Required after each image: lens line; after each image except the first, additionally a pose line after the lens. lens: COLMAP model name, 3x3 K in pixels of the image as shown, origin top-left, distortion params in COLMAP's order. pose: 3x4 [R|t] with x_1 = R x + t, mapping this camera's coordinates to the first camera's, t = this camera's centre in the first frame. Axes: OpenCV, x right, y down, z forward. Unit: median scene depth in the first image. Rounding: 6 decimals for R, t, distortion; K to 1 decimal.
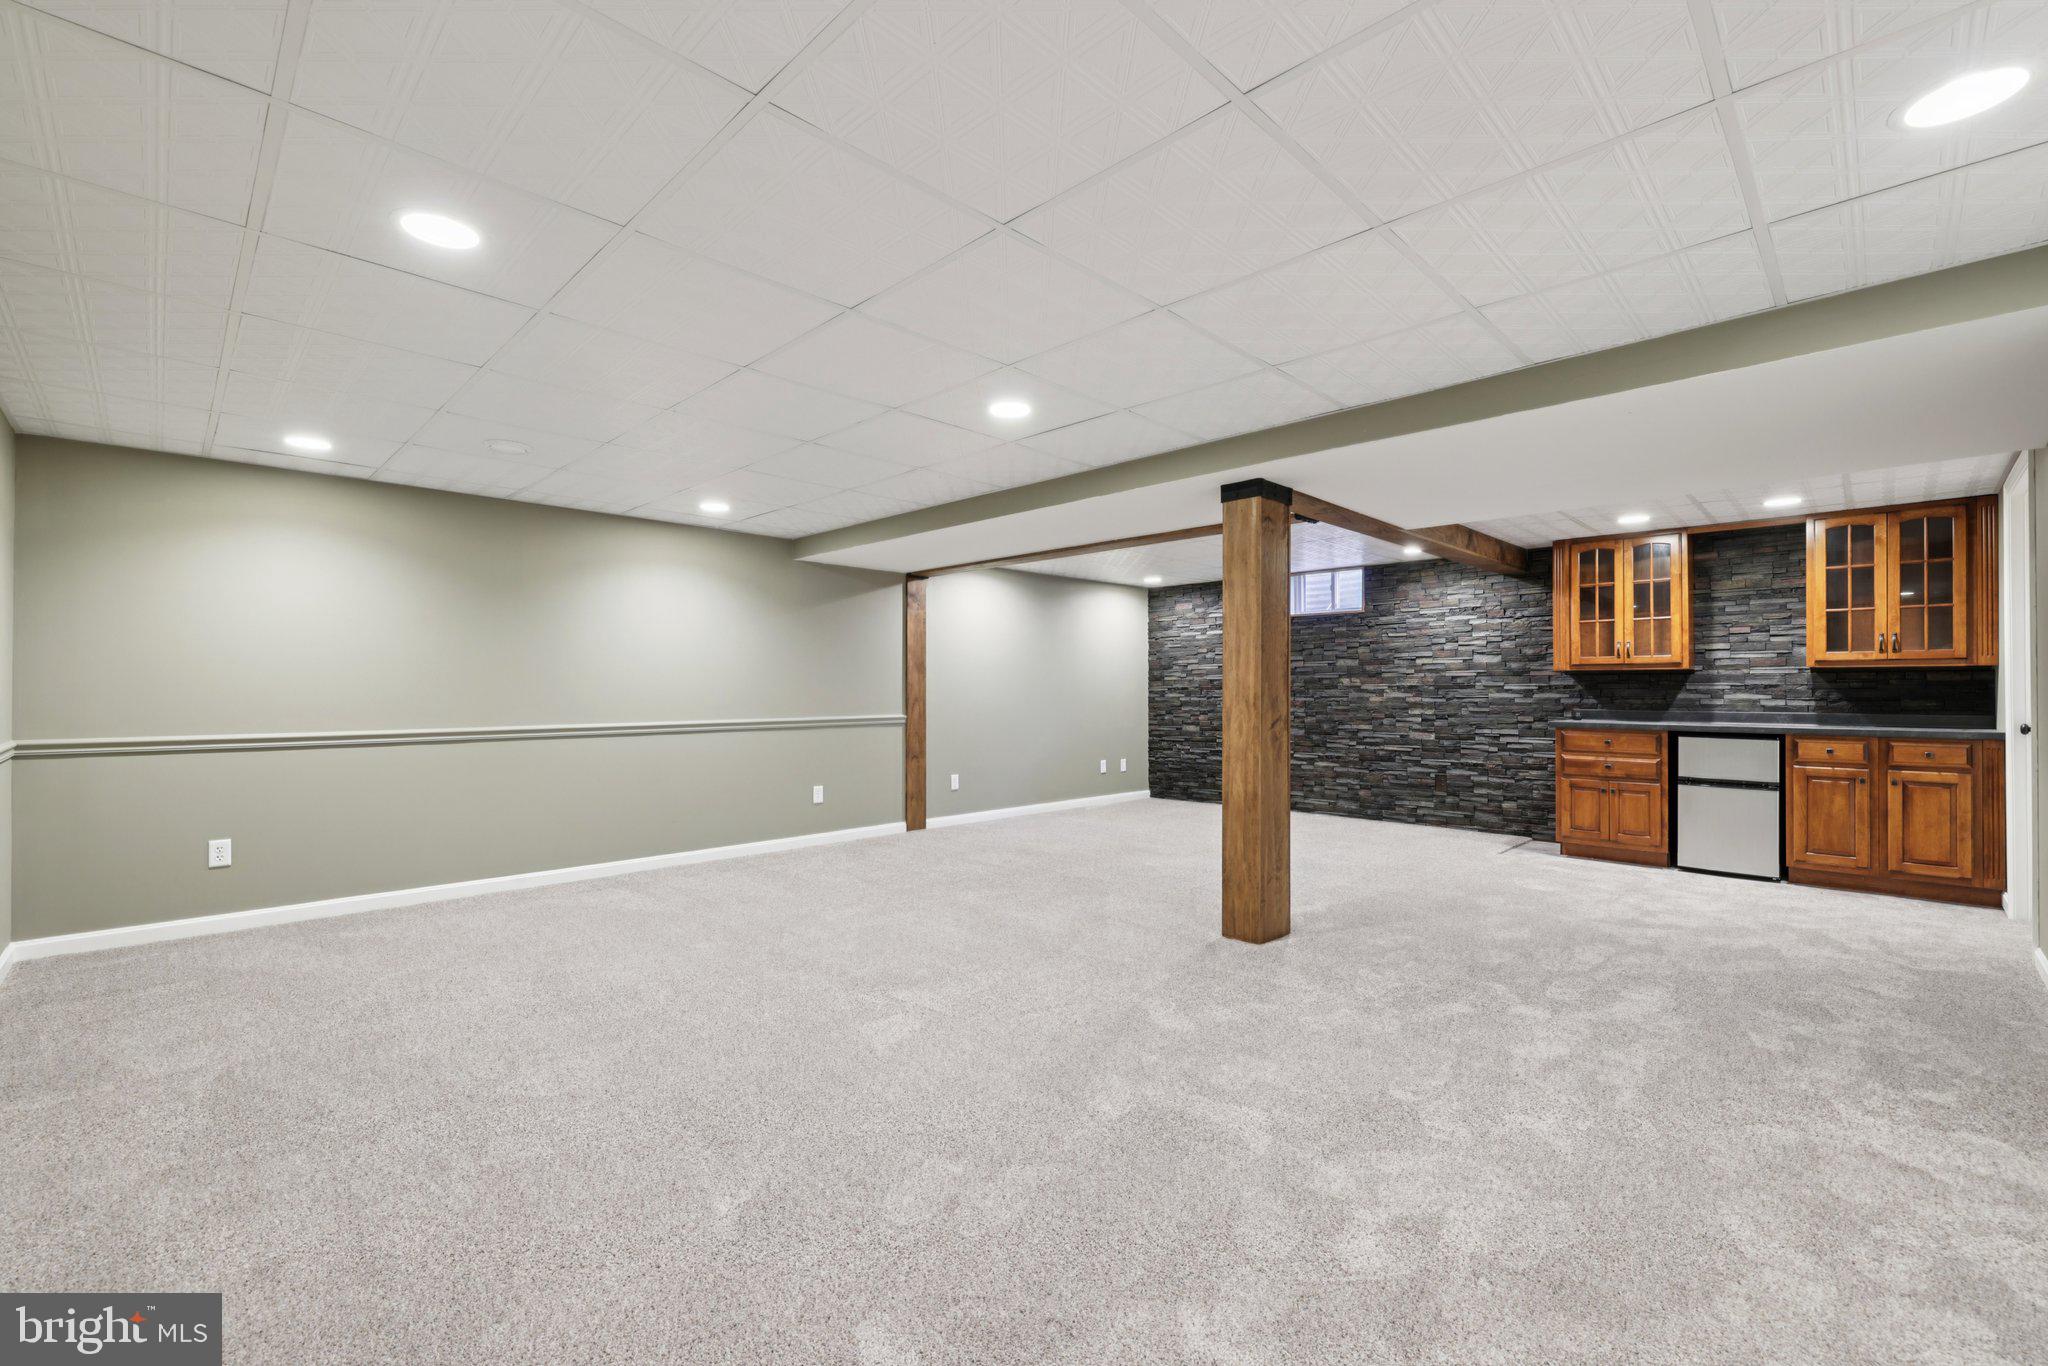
lens RADIAL K [[877.4, 0, 1021.1], [0, 877.4, 683.7], [0, 0, 1]] dist [-0.000959, 0.000474]
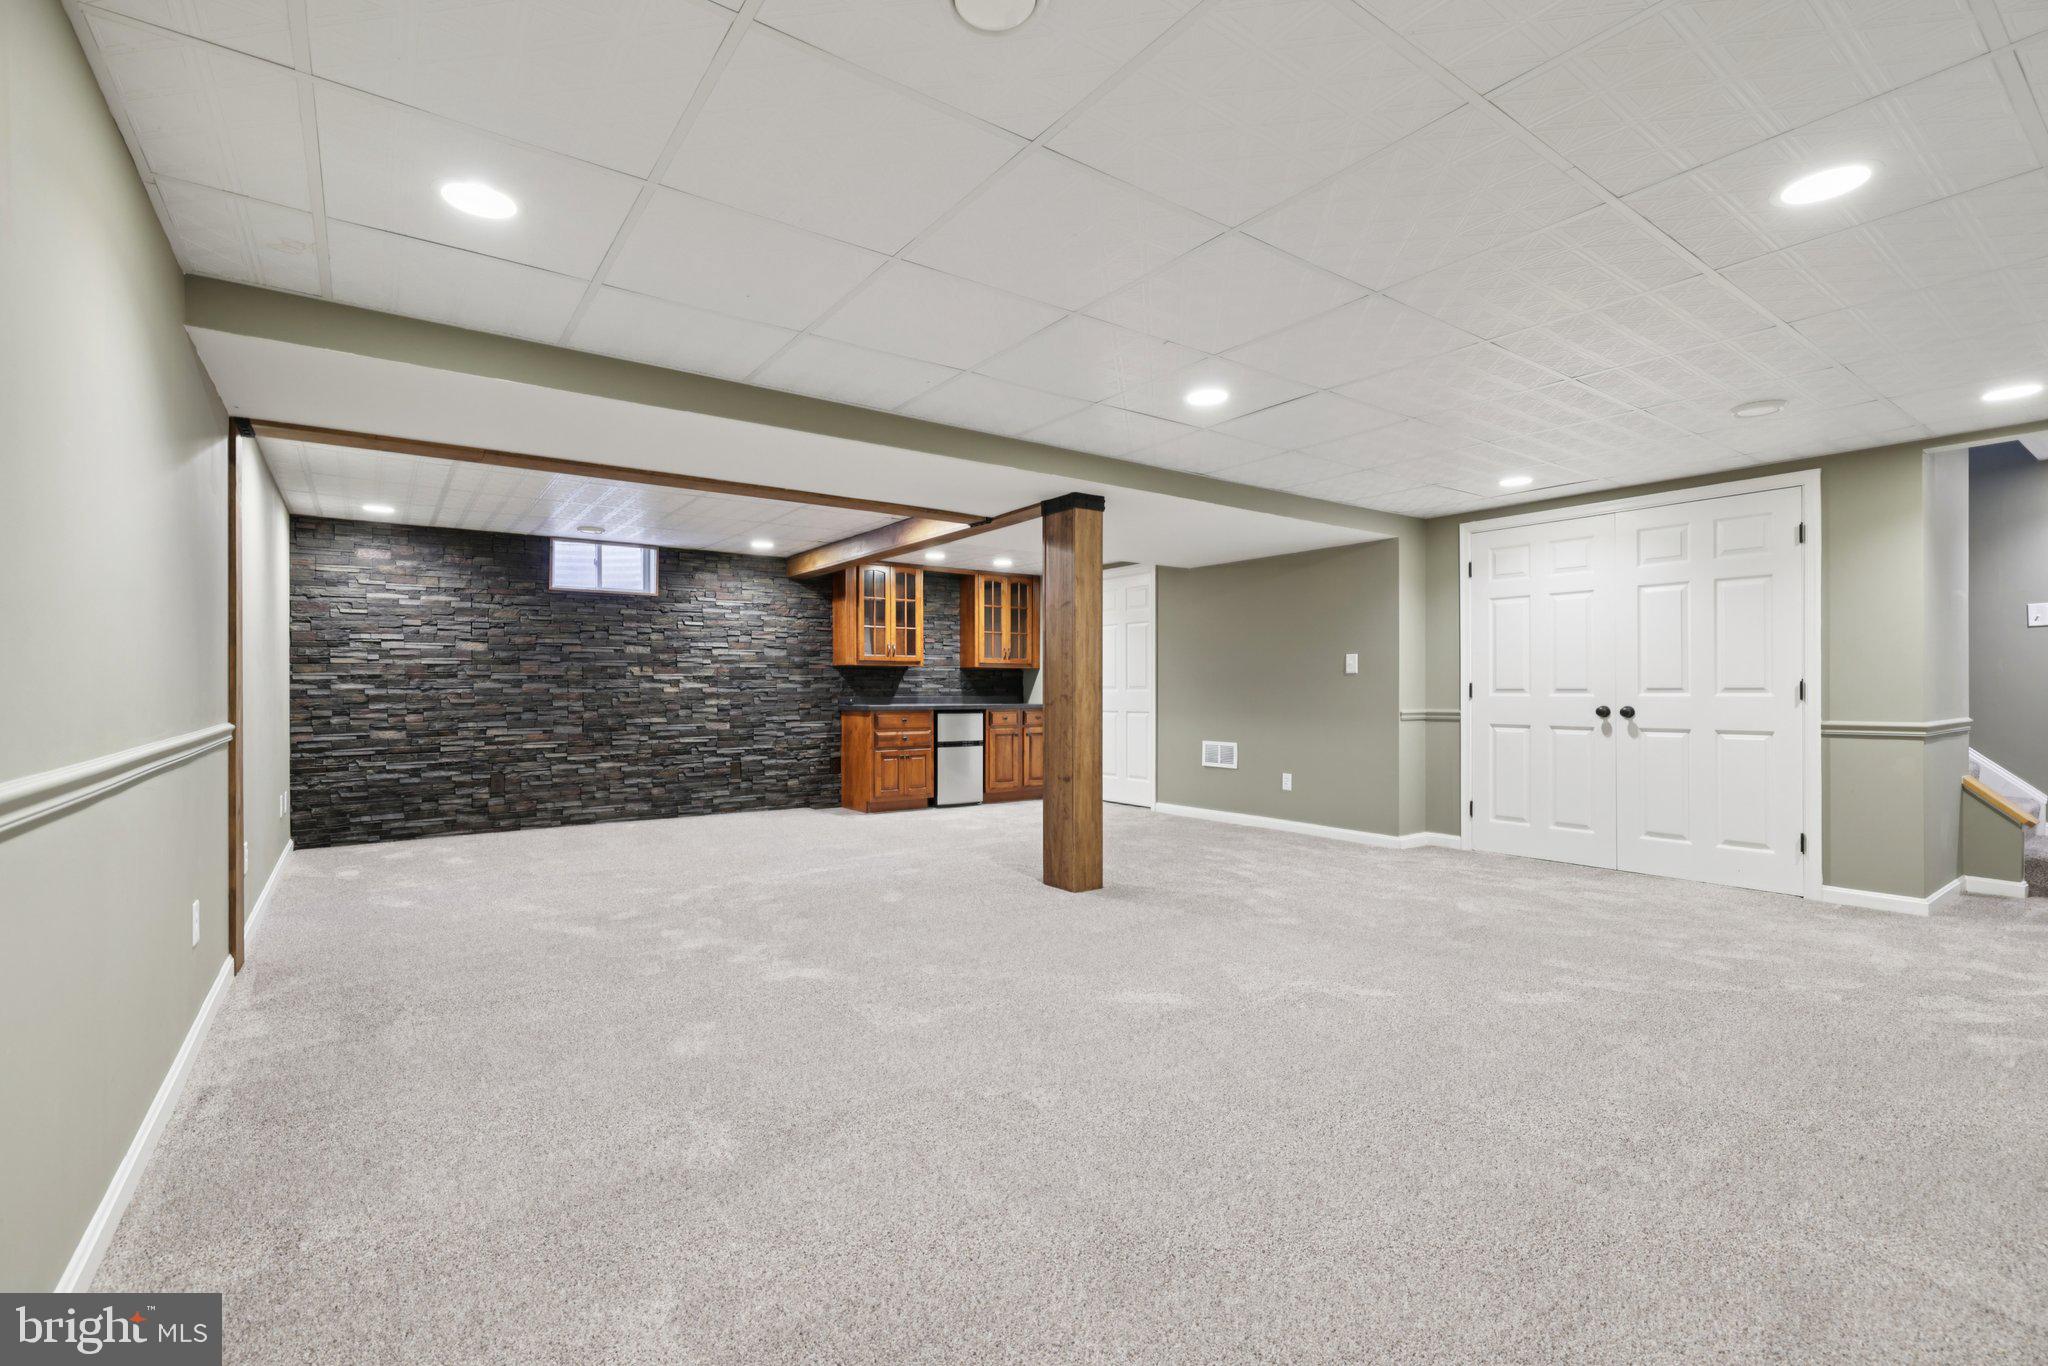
lens RADIAL K [[877.4, 0, 1025.6], [0, 877.4, 693.1], [0, 0, 1]] dist [-0.000959, 0.000474]
pose [[0.164658, -0.003255, 0.986345, -0.499238], [-0.005340, 0.999977, 0.004191, 0.016309], [-0.986336, -0.005958, 0.164637, 0.504257]]
